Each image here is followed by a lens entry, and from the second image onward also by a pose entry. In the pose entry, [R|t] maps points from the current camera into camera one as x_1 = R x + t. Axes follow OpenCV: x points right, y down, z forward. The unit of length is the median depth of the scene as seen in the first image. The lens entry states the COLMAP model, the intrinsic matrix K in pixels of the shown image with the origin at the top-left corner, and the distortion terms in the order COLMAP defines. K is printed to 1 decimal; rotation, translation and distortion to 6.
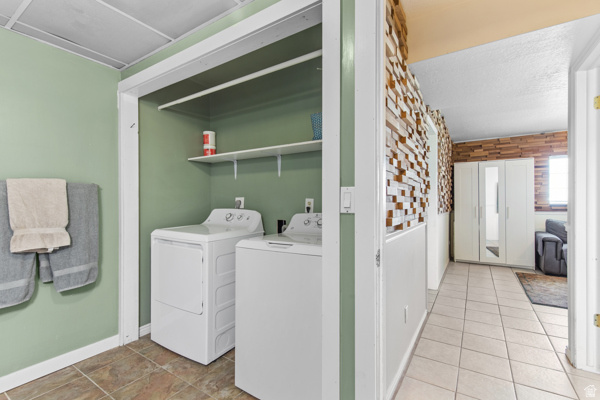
lens RADIAL K [[270.3, 0, 300.0], [0, 270.3, 201.2], [0, 0, 1]] dist [0.004304, 0.000242]
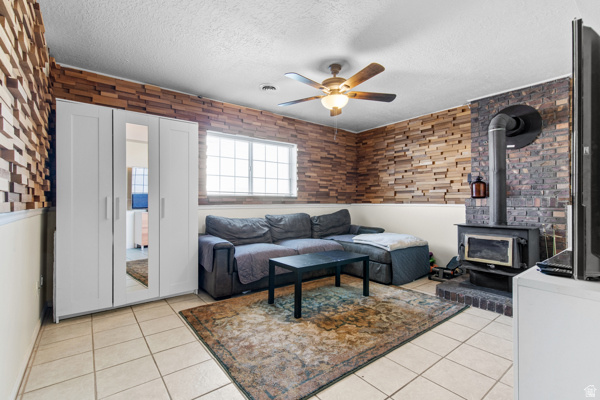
lens RADIAL K [[270.3, 0, 300.0], [0, 270.3, 201.2], [0, 0, 1]] dist [0.004304, 0.000242]
pose [[0.315972, 0.003630, 0.948762, 0.303778], [-0.004319, 0.999988, -0.002388, 0.027347], [-0.948759, -0.003344, 0.315984, 0.529860]]
